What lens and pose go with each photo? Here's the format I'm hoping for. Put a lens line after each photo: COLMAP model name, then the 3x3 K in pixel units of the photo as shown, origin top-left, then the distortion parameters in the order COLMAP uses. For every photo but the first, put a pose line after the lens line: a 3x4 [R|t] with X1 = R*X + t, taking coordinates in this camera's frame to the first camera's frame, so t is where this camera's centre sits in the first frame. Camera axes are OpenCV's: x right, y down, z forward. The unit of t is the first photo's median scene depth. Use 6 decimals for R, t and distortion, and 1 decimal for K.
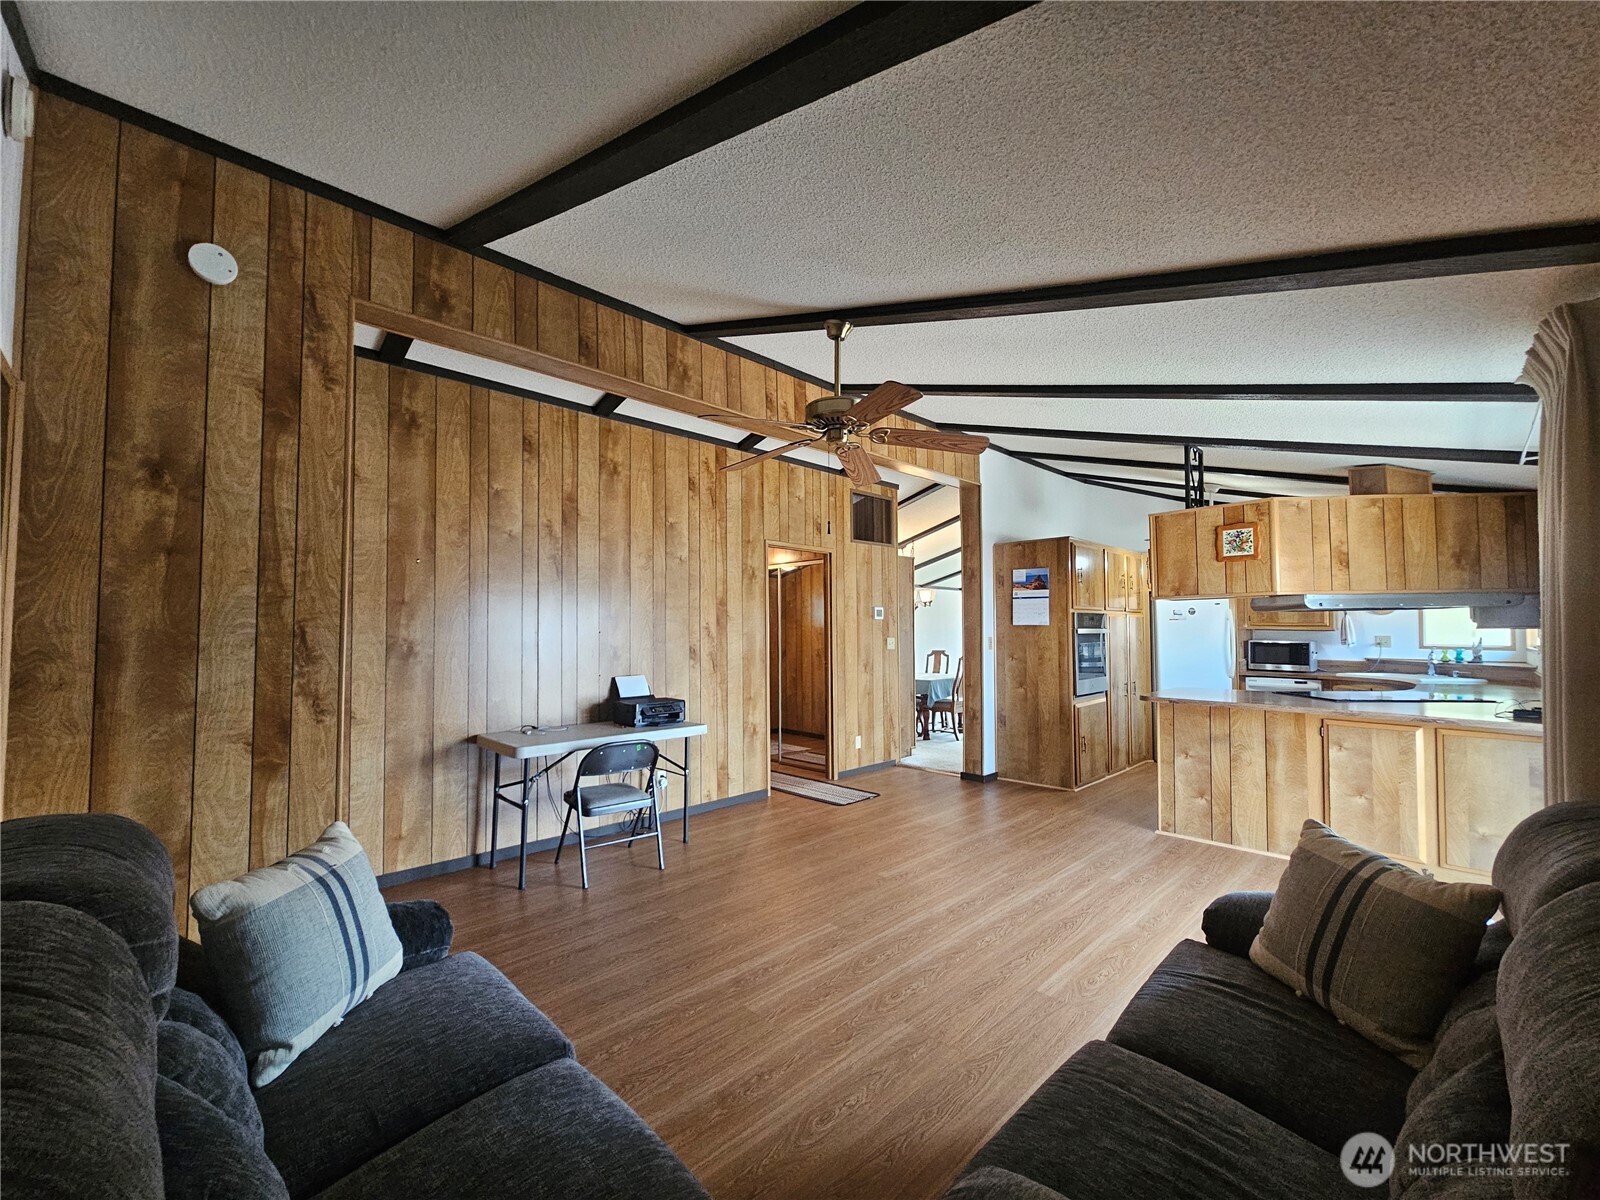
lens RADIAL K [[658.4, 0, 801.0], [0, 658.4, 609.9], [0, 0, 1]] dist [0.000725, 0.000210]
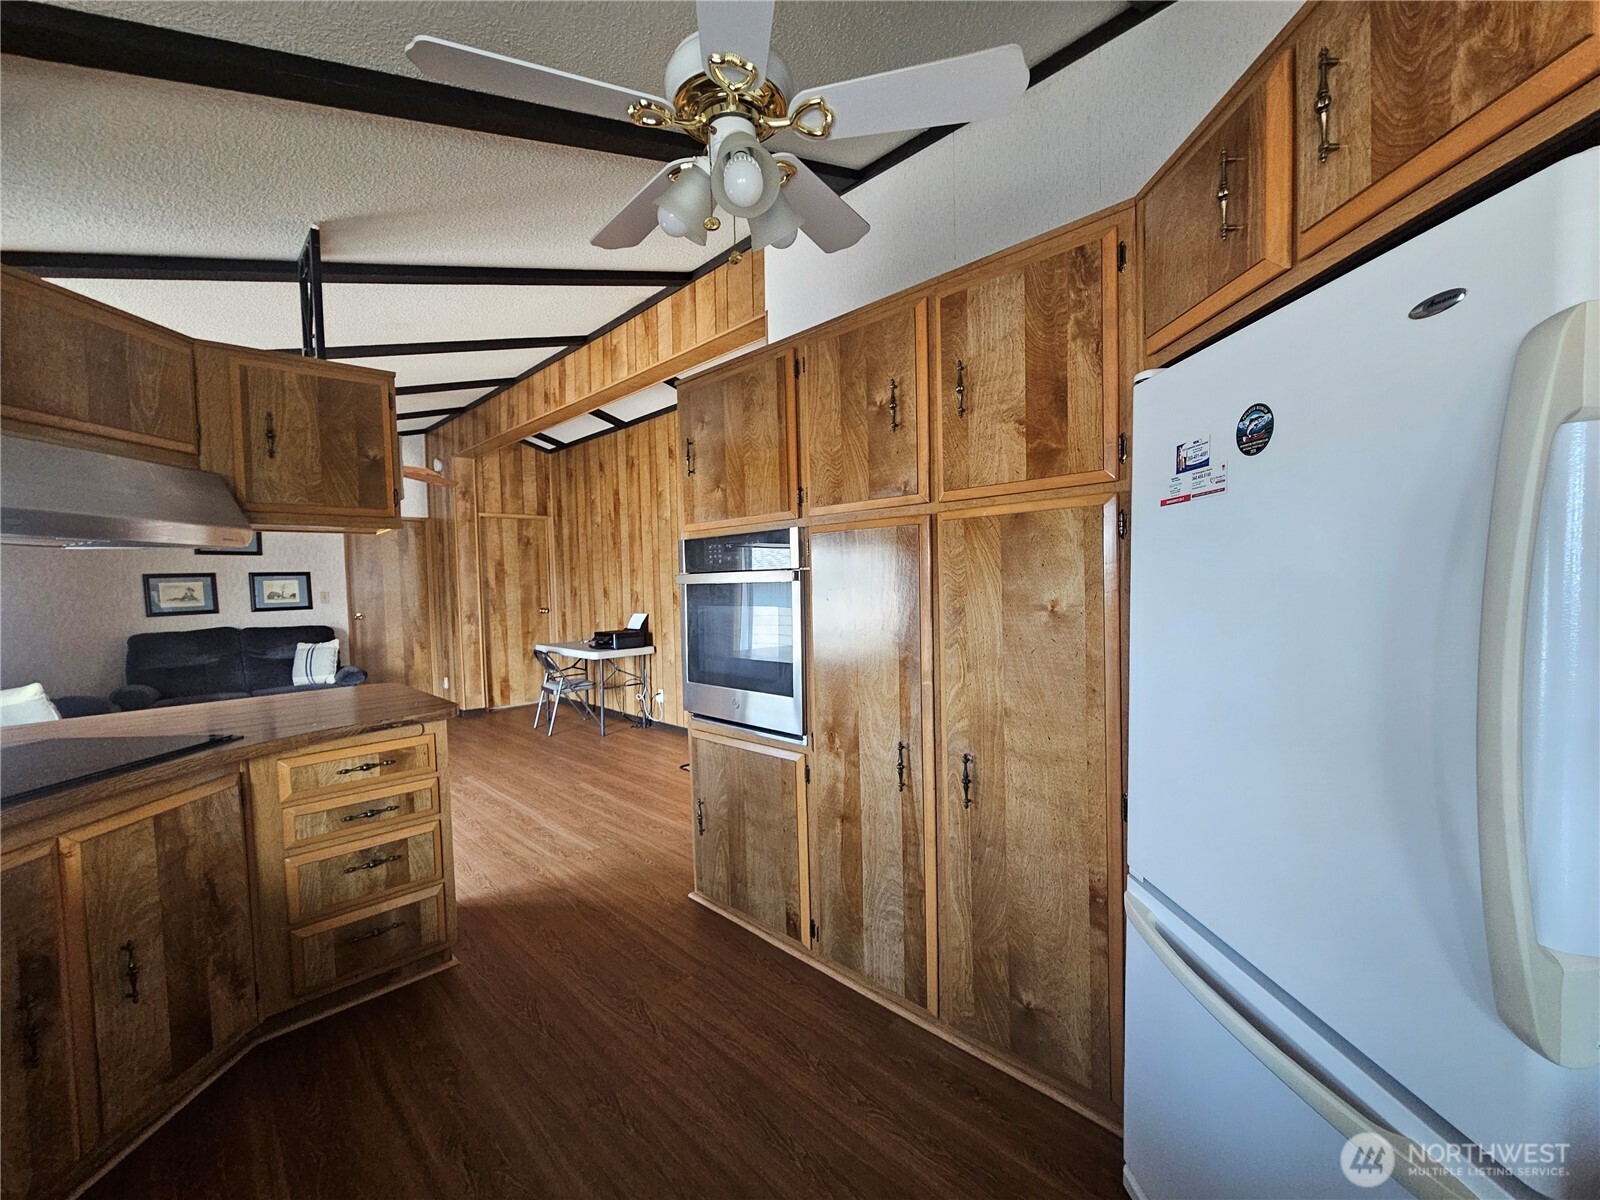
lens RADIAL K [[658.4, 0, 793.7], [0, 658.4, 611.3], [0, 0, 1]] dist [0.000725, 0.000210]
pose [[-0.004266, 0.052243, -0.998625, 2.108960], [0.058280, 0.996950, 0.051907, 0.082686], [0.998291, -0.057978, -0.007298, 2.540635]]
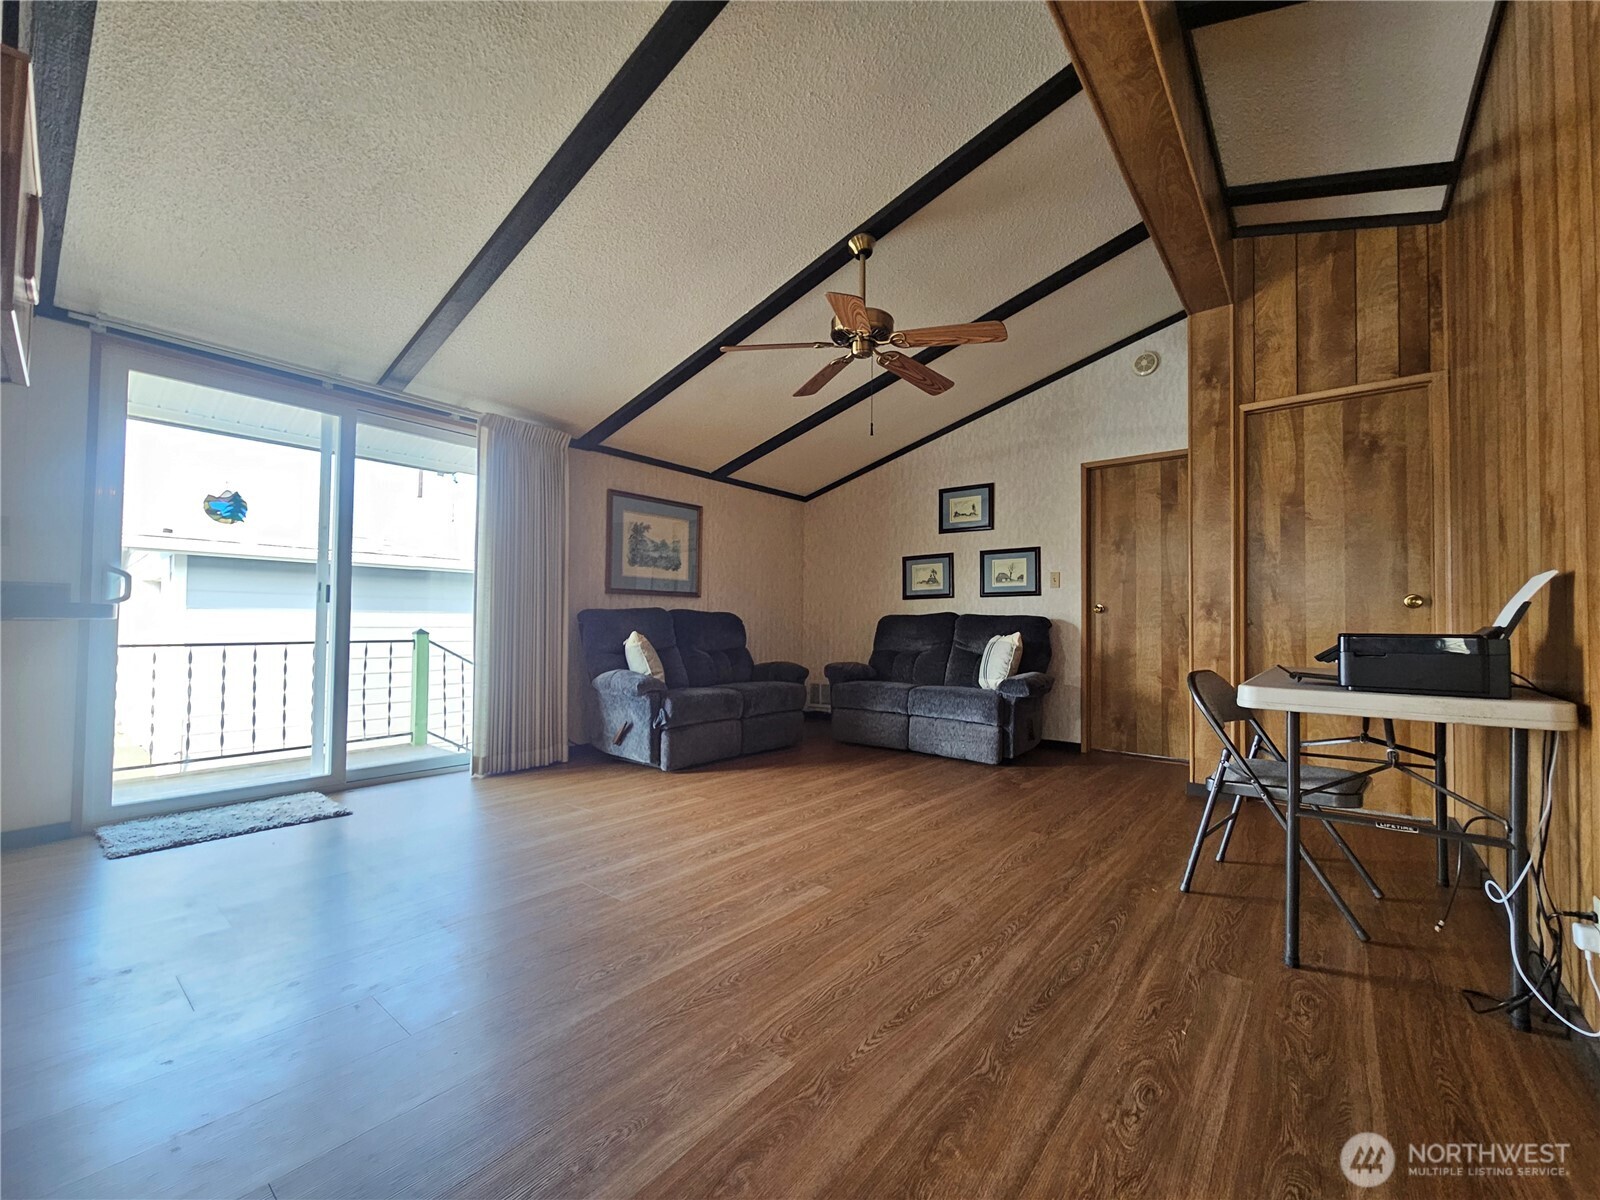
lens RADIAL K [[658.4, 0, 800.6], [0, 658.4, 607.2], [0, 0, 1]] dist [0.000725, 0.000210]
pose [[-0.993849, -0.010451, -0.110246, 0.329612], [-0.003485, 0.997996, -0.063183, 0.273272], [0.110685, -0.062410, -0.991894, 2.495276]]
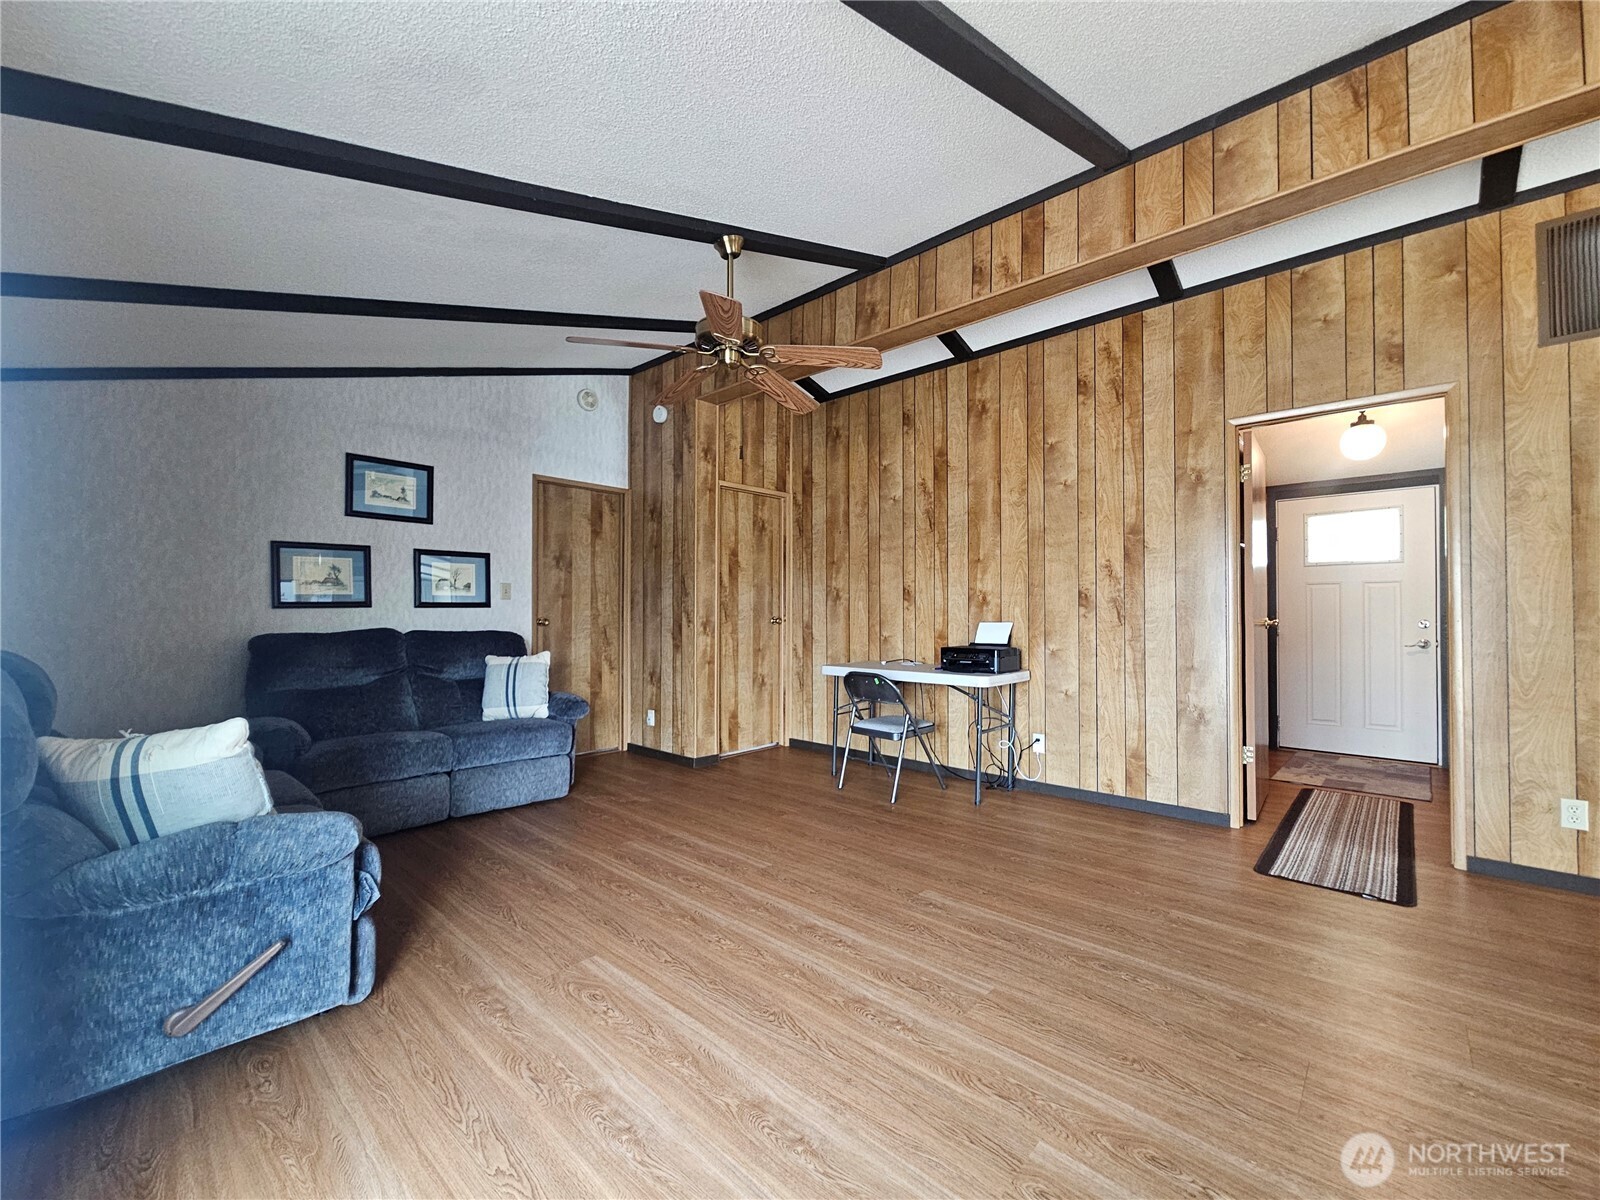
lens RADIAL K [[658.4, 0, 796.2], [0, 658.4, 609.6], [0, 0, 1]] dist [0.000725, 0.000210]
pose [[0.046855, -0.001918, -0.998900, 1.279278], [0.035916, 0.999355, -0.000235, 0.137780], [0.998256, -0.035865, 0.046894, 1.282742]]
